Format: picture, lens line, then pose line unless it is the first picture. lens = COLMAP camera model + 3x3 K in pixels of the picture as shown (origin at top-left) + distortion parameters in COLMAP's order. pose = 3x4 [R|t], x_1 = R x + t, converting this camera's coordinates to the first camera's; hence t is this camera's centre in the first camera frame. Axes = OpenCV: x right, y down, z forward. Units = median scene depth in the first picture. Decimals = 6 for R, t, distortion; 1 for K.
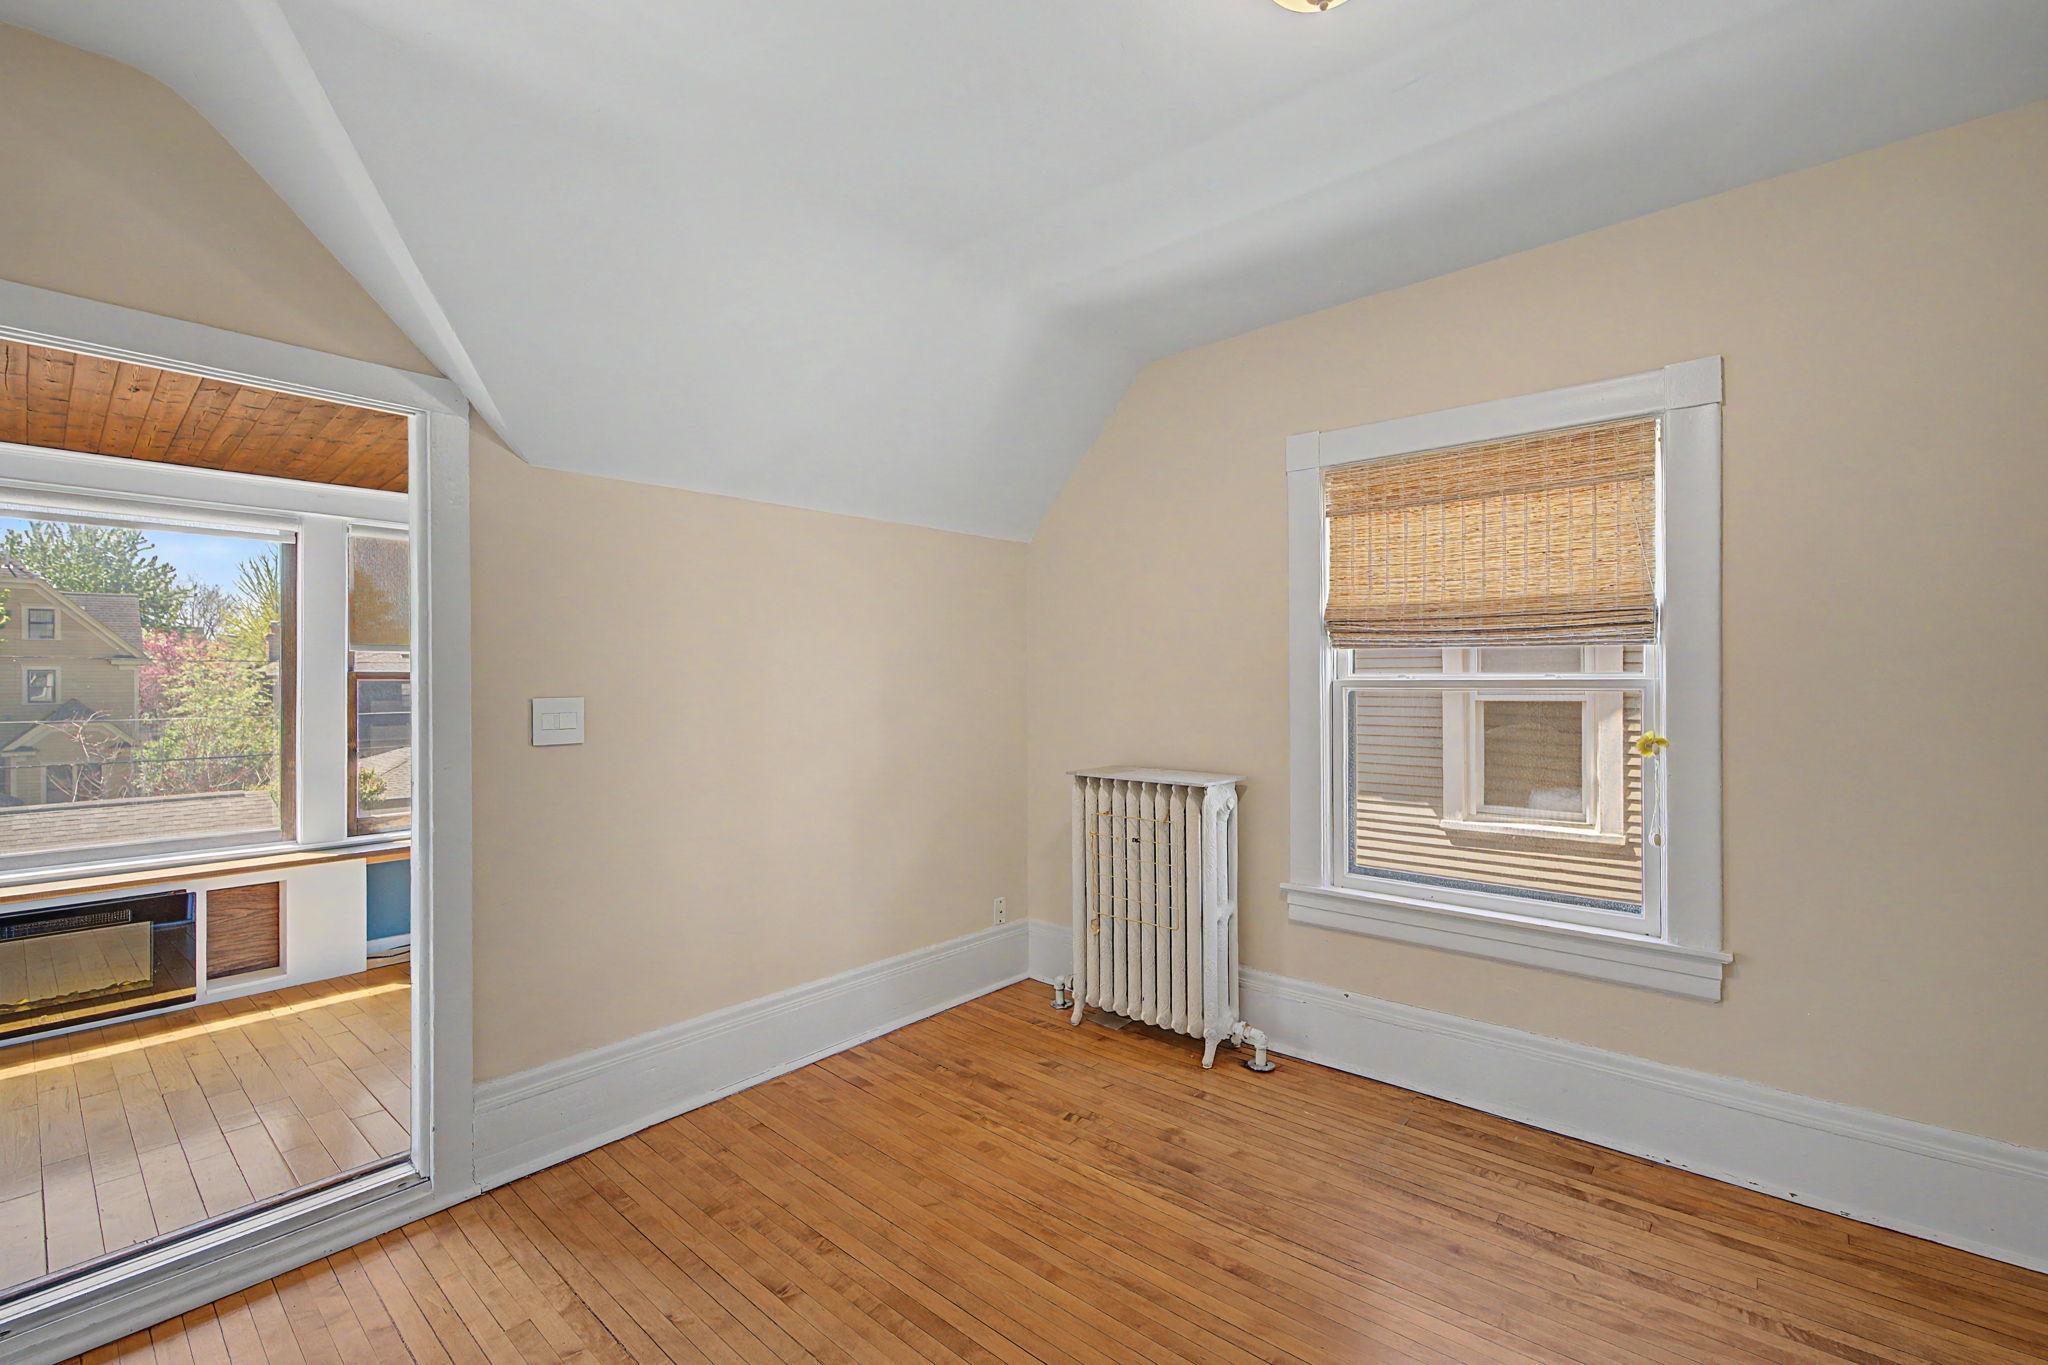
lens RADIAL K [[897.7, 0, 1027.7], [0, 897.7, 681.6], [0, 0, 1]] dist [0.000662, 0.000605]
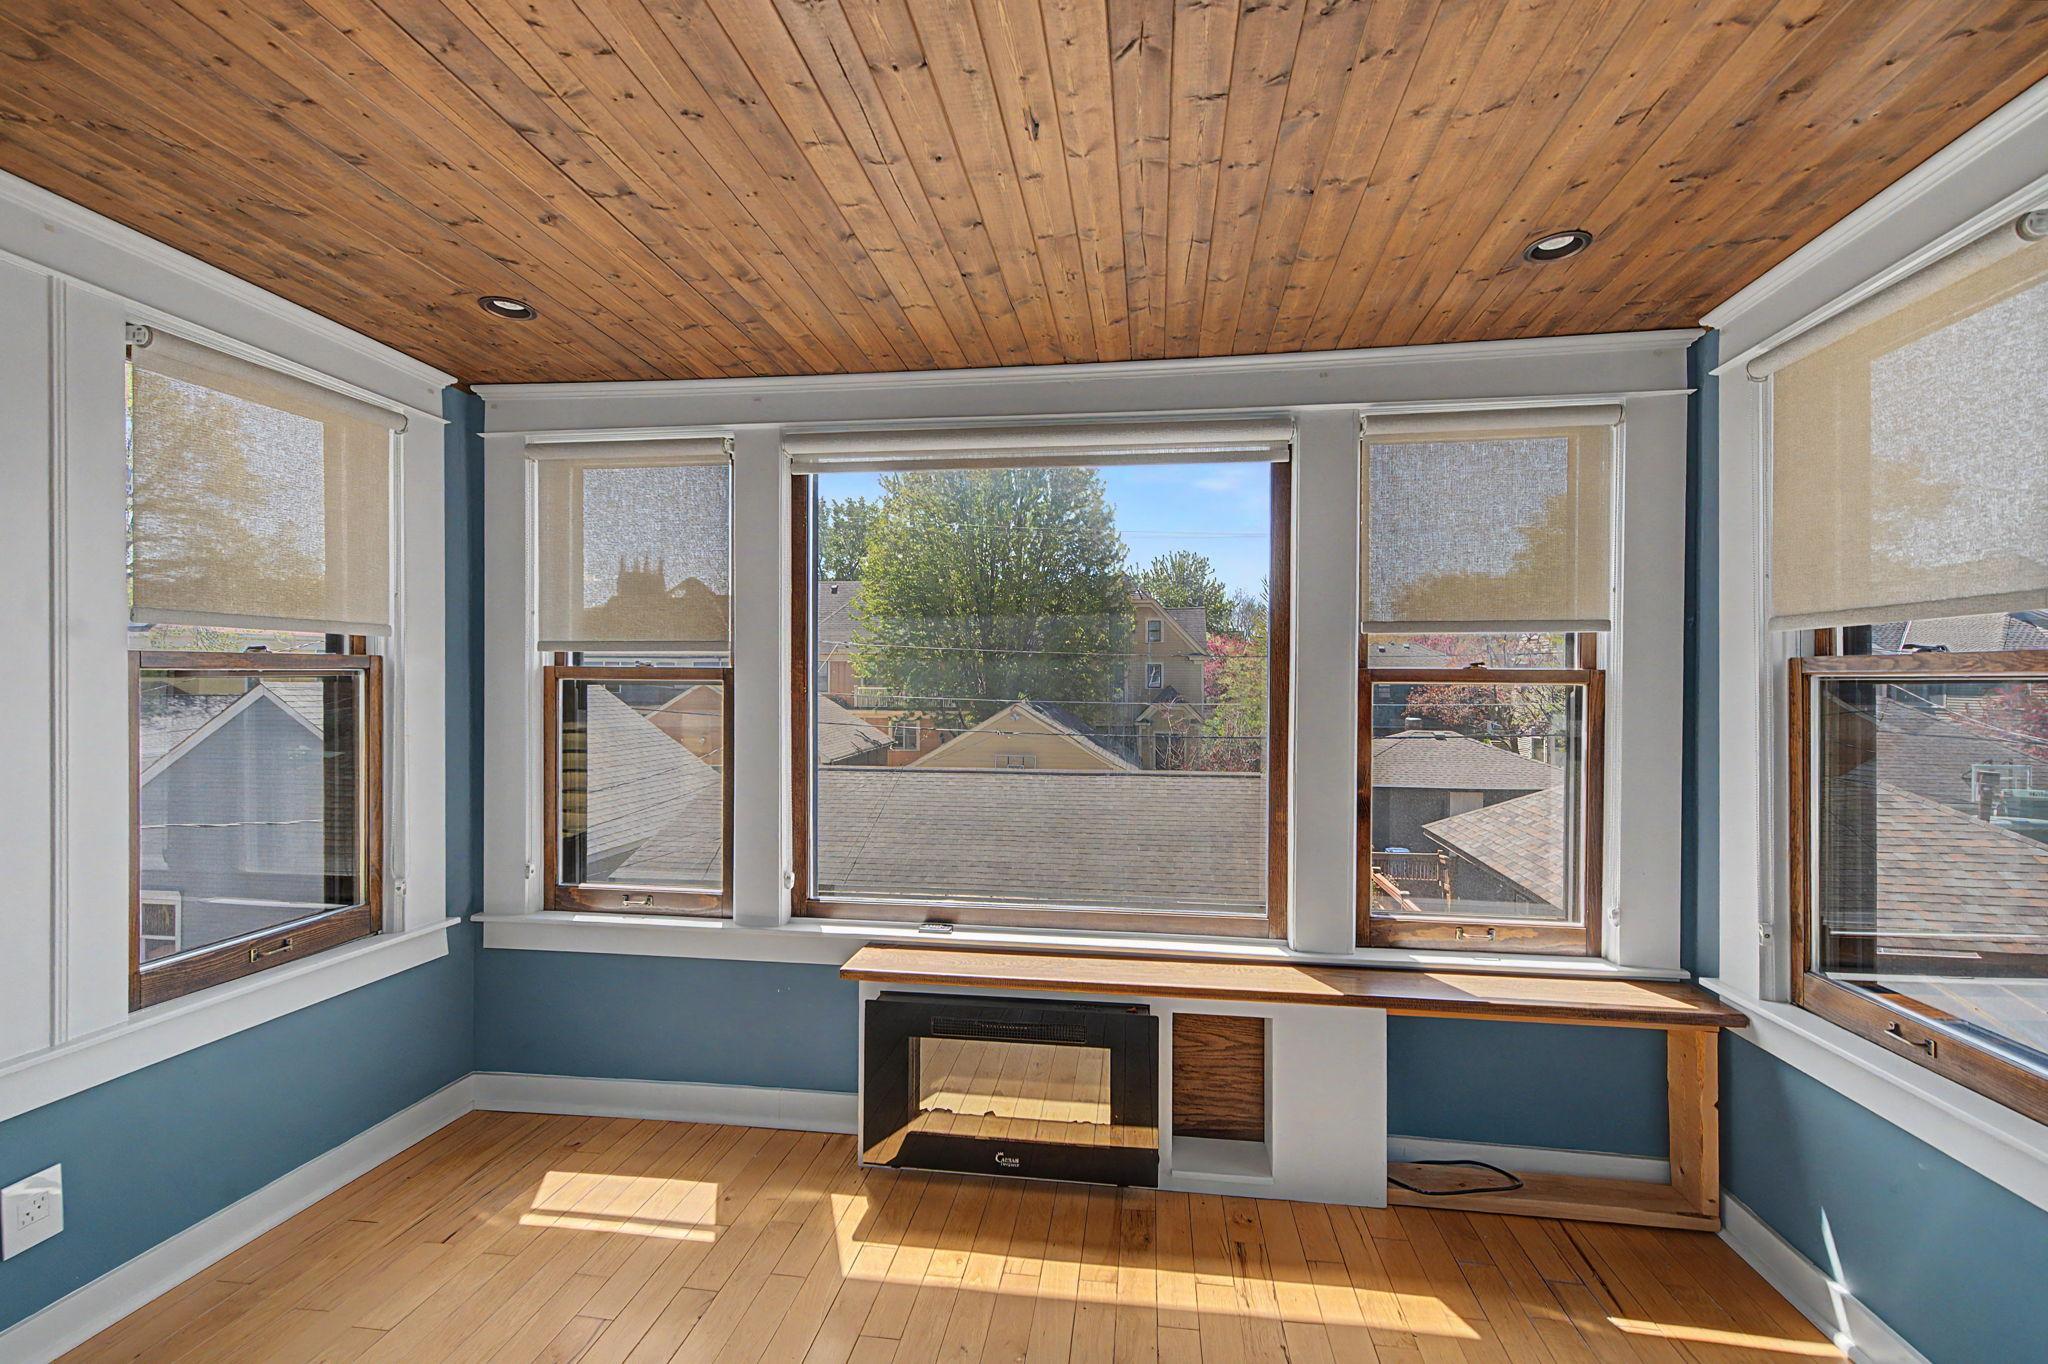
lens RADIAL K [[897.7, 0, 1030.6], [0, 897.7, 676.3], [0, 0, 1]] dist [0.000662, 0.000605]
pose [[0.559579, 0.006674, -0.828750, -0.480480], [-0.004794, 0.999977, 0.004816, -0.009528], [0.828763, 0.001278, 0.559598, 0.606727]]
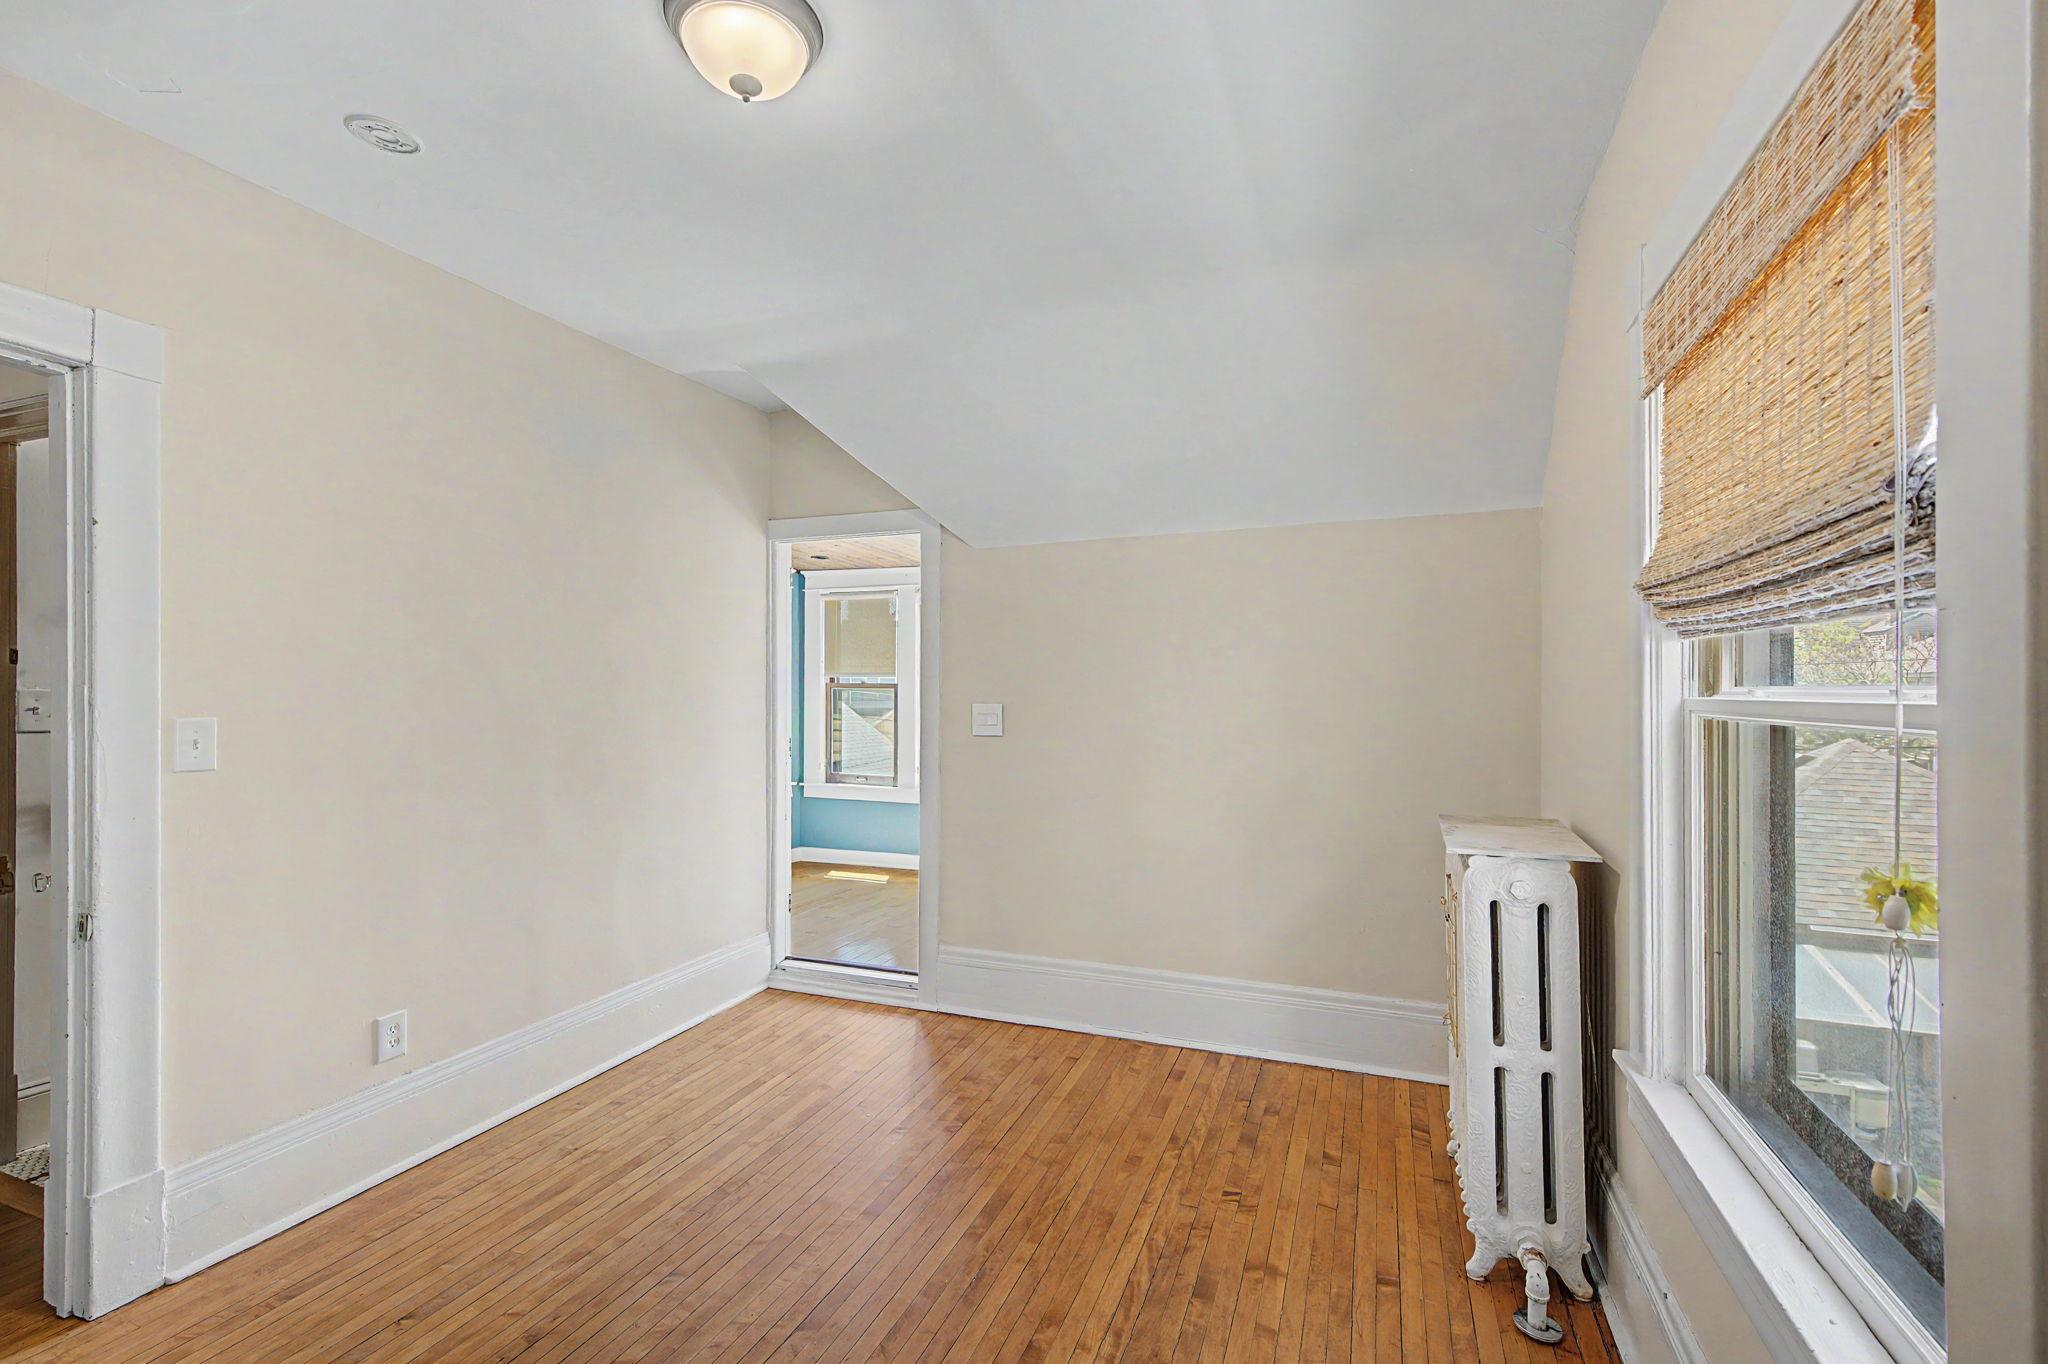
lens RADIAL K [[897.7, 0, 1002.4], [0, 897.7, 691.1], [0, 0, 1]] dist [0.000662, 0.000605]
pose [[0.324458, 0.006394, -0.945879, 0.651677], [-0.005864, 0.999972, 0.004748, -0.005089], [0.945882, 0.004006, 0.324486, 0.412837]]
